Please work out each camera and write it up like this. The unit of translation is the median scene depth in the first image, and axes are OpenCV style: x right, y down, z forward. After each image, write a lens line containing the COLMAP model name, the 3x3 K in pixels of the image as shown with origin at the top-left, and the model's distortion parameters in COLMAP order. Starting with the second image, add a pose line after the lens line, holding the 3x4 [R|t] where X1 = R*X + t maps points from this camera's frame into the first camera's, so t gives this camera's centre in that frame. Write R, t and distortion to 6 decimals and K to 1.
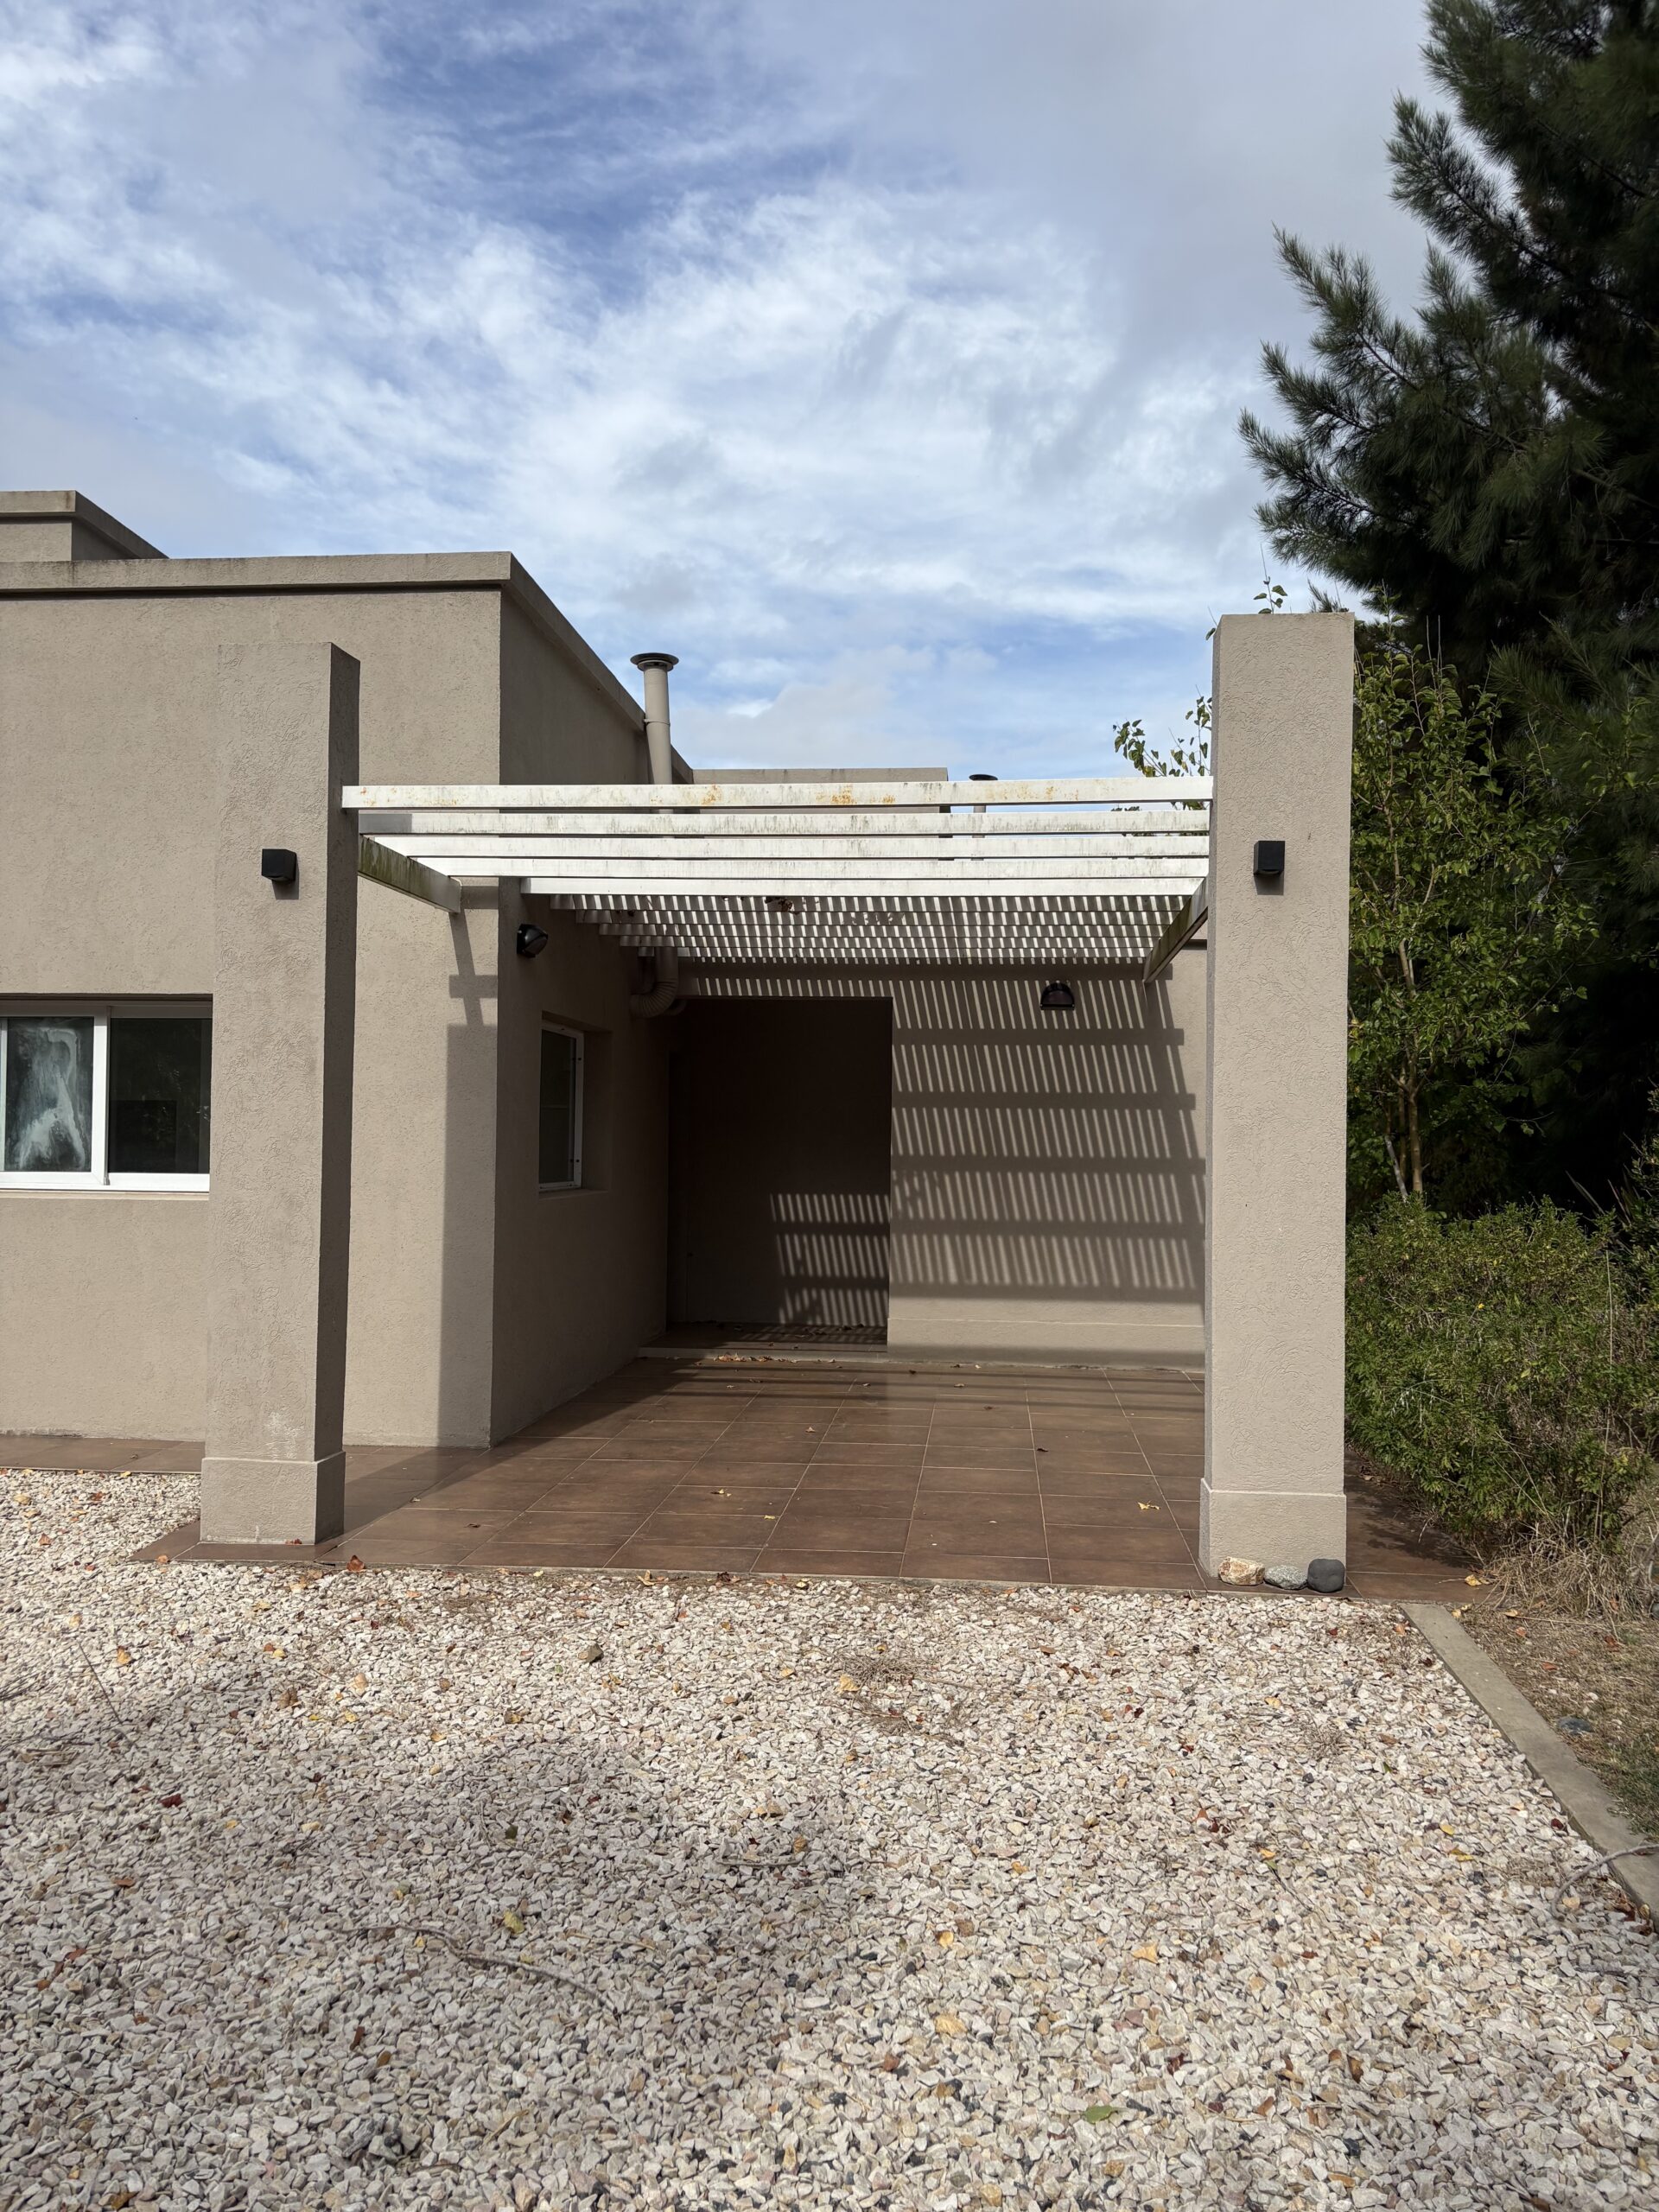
lens RADIAL K [[1649.7, 0, 836.2], [0, 1649.7, 1114.1], [0, 0, 1]] dist [0.013984, 0.004407]
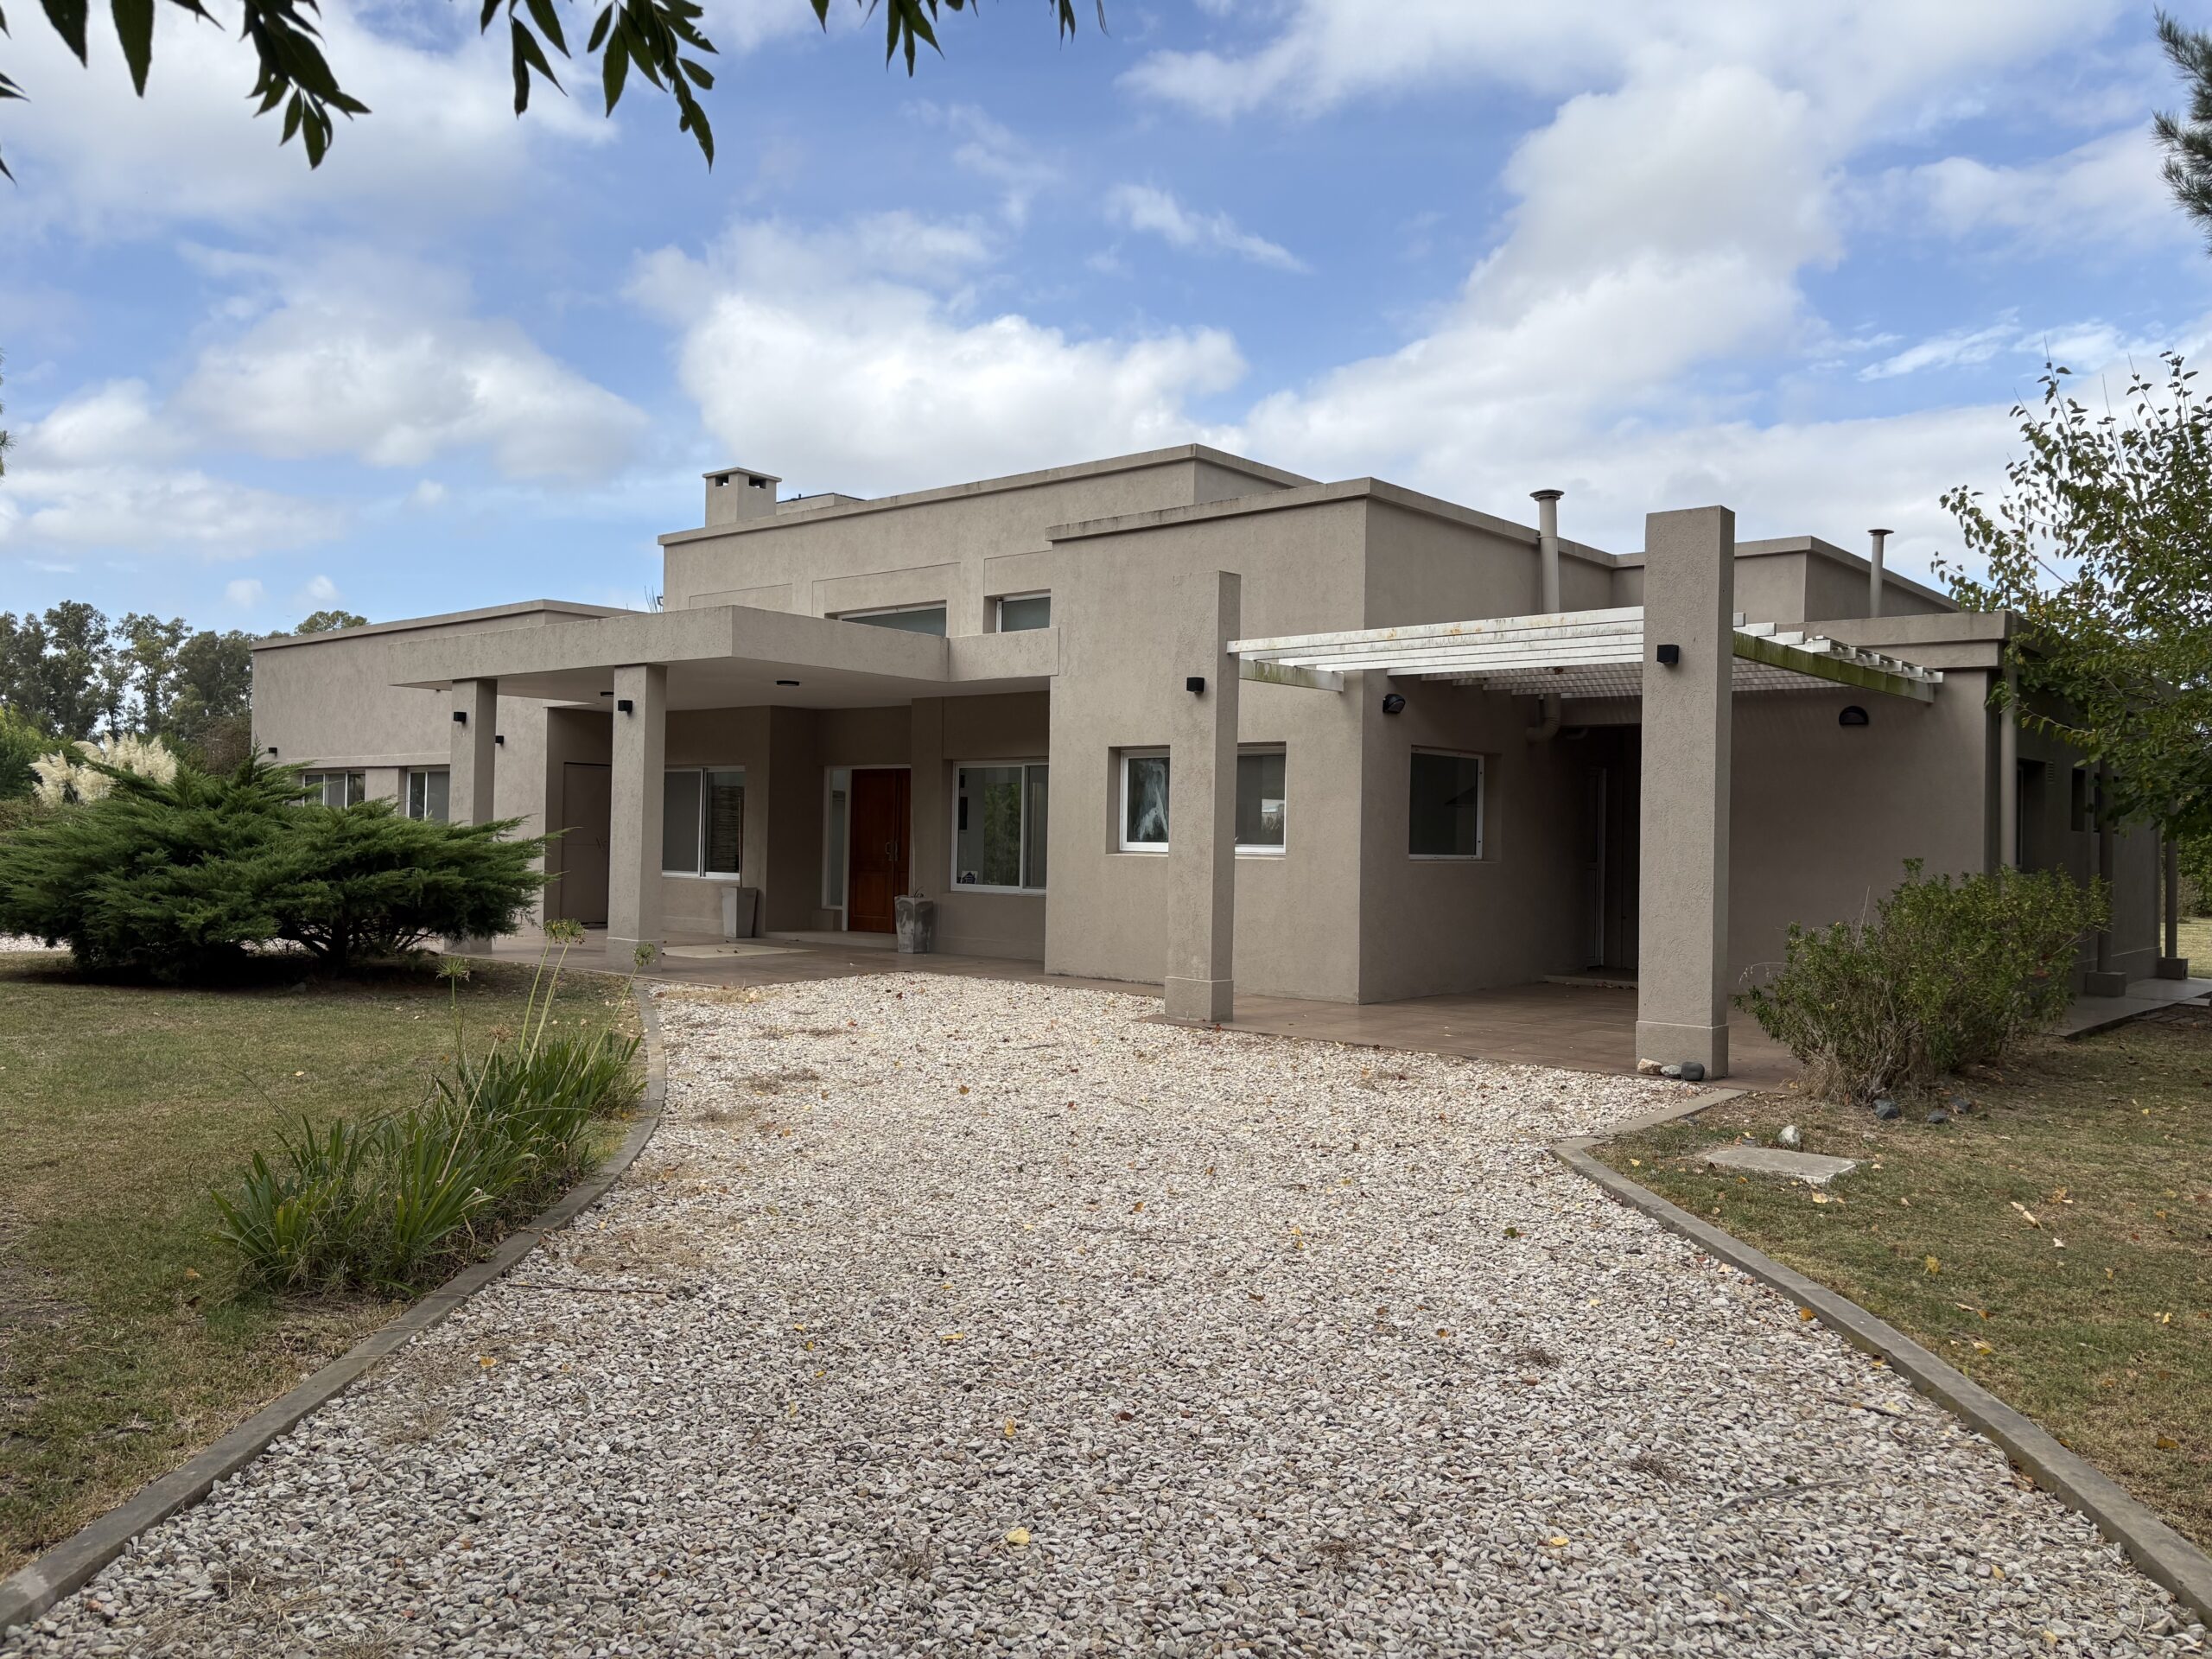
lens RADIAL K [[1669.0, 0, 1106.0], [0, 1669.0, 829.5], [0, 0, 1]] dist [0.082776, -0.087926]
pose [[0.809025, -0.000281, -0.587774, 0.671675], [0.003145, 0.999988, 0.003851, 0.015475], [0.587765, -0.004964, 0.809016, -0.622438]]
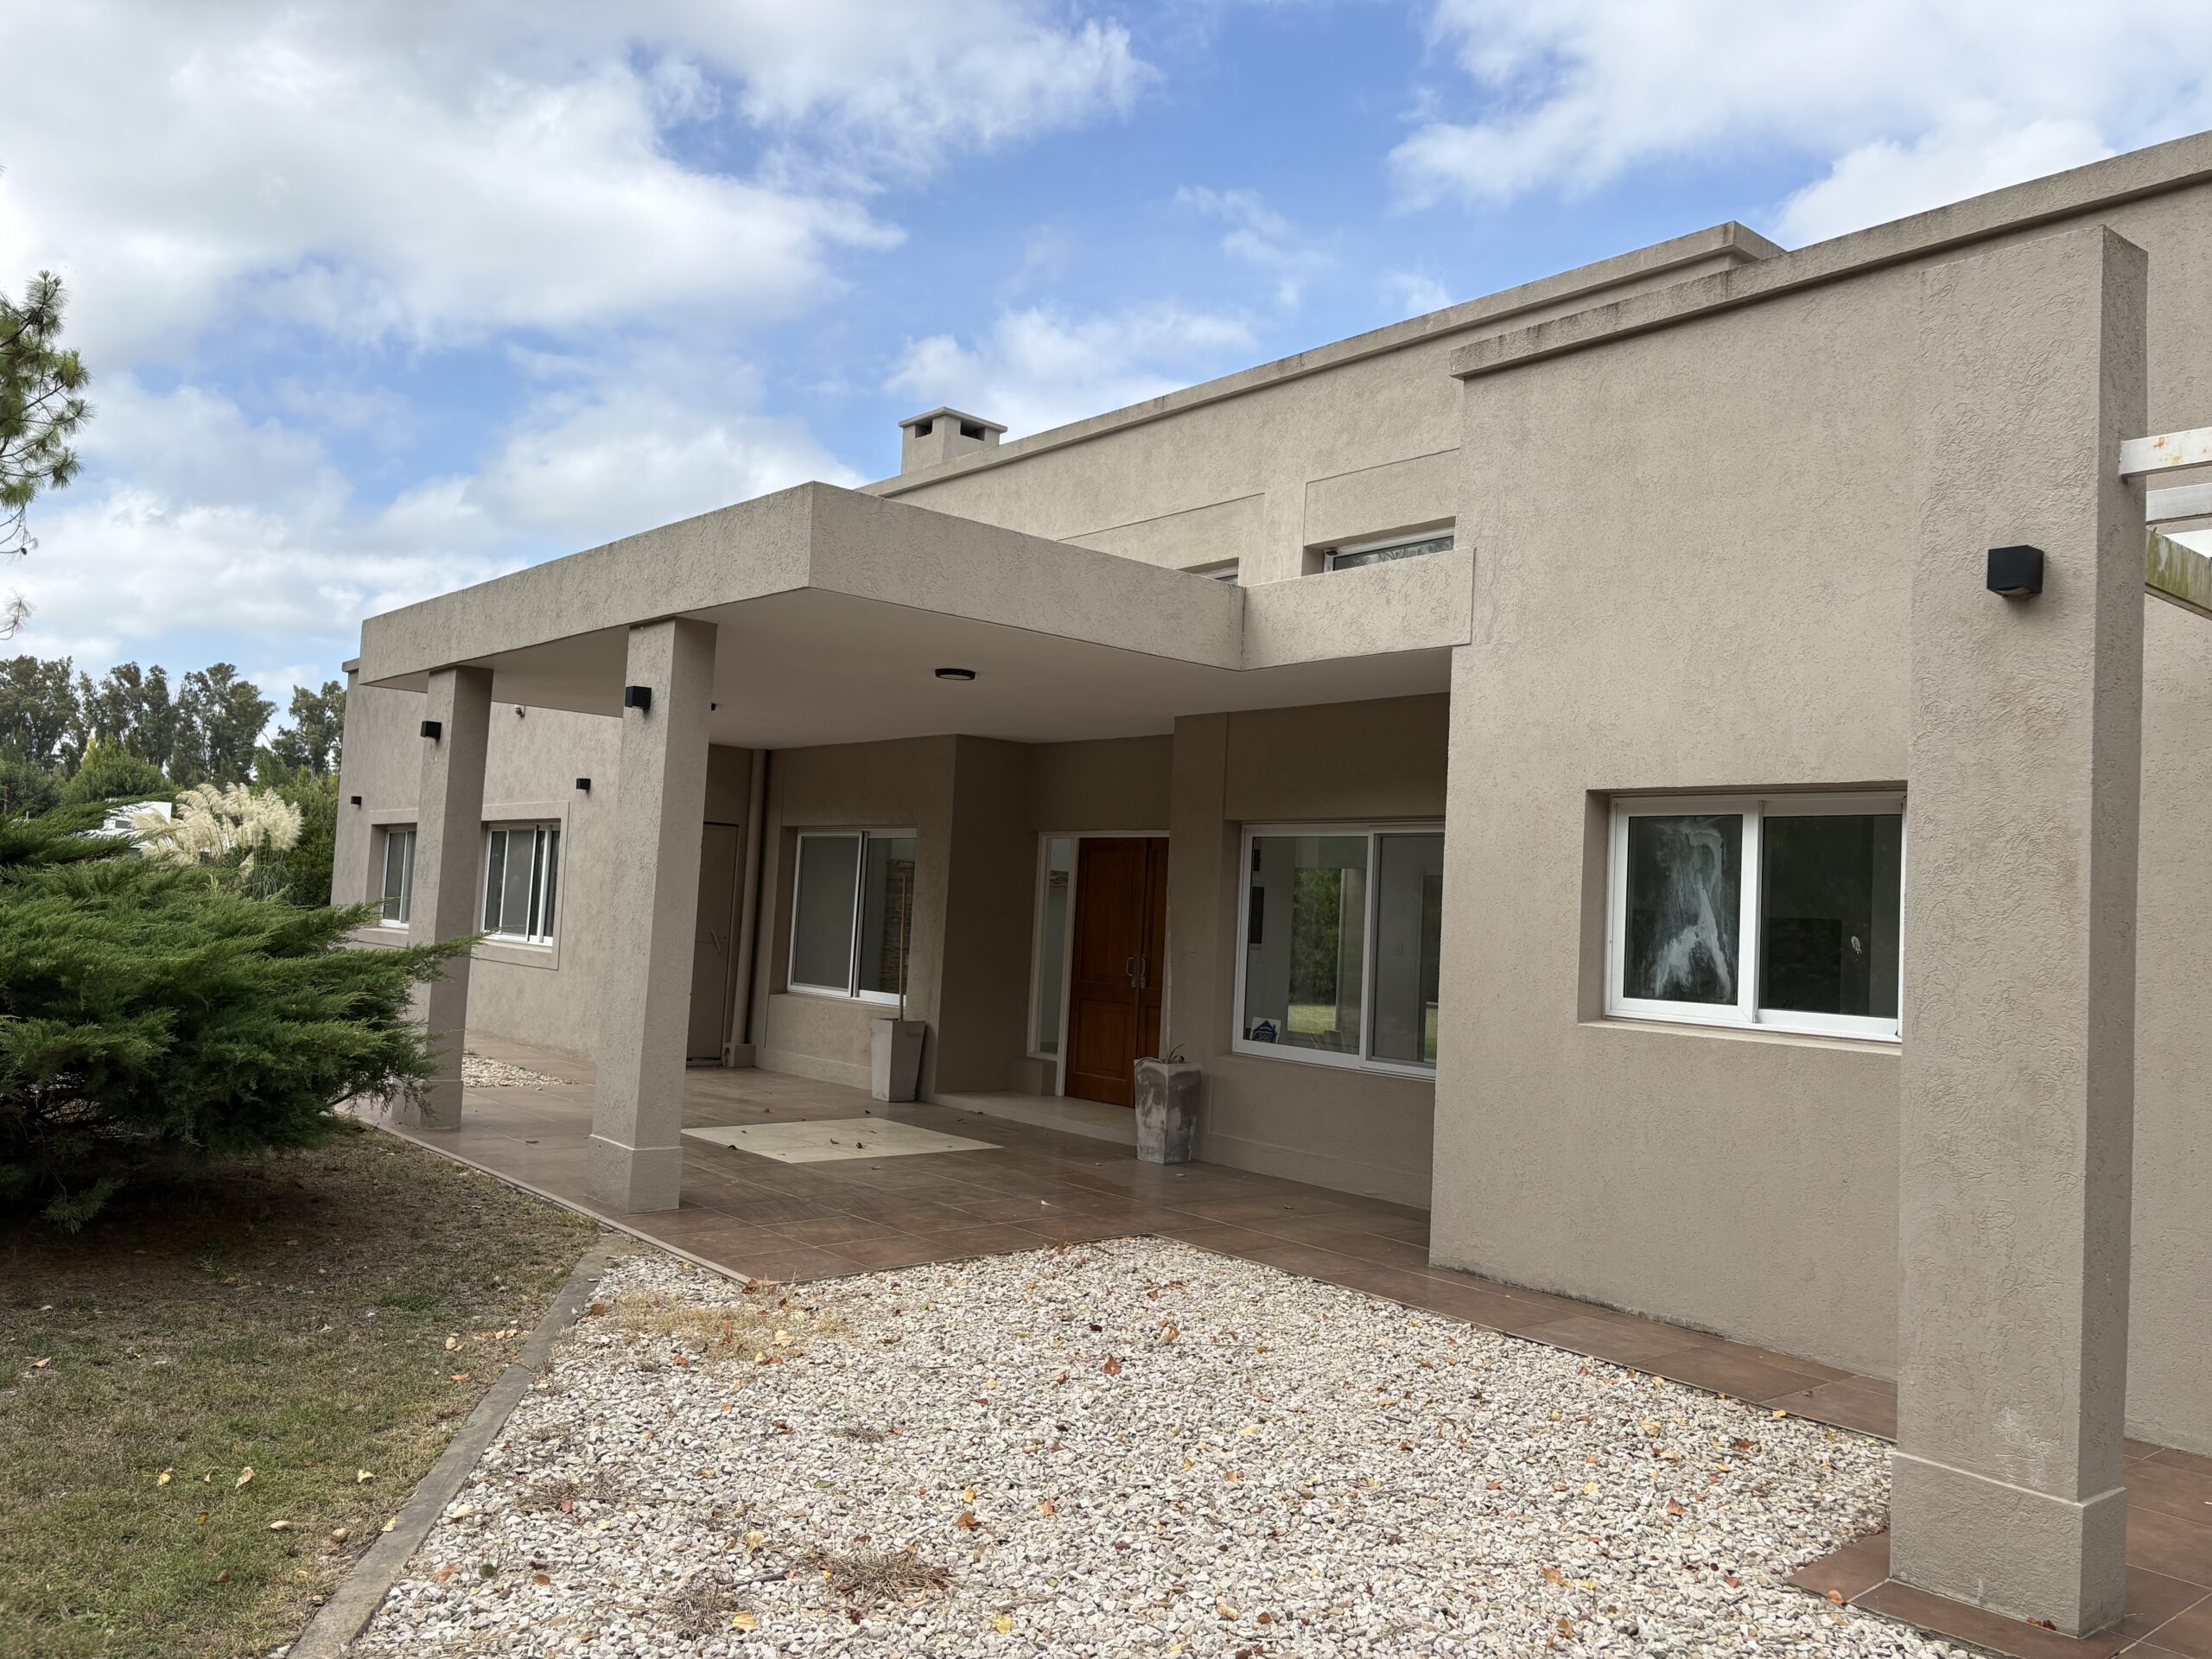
lens RADIAL K [[1649.7, 0, 1116.4], [0, 1649.7, 817.6], [0, 0, 1]] dist [0.013984, 0.004407]
pose [[0.707414, -0.018017, -0.706570, -0.106768], [-0.029933, 0.998014, -0.055418, -0.003447], [0.706166, 0.060353, 0.705470, 0.242488]]
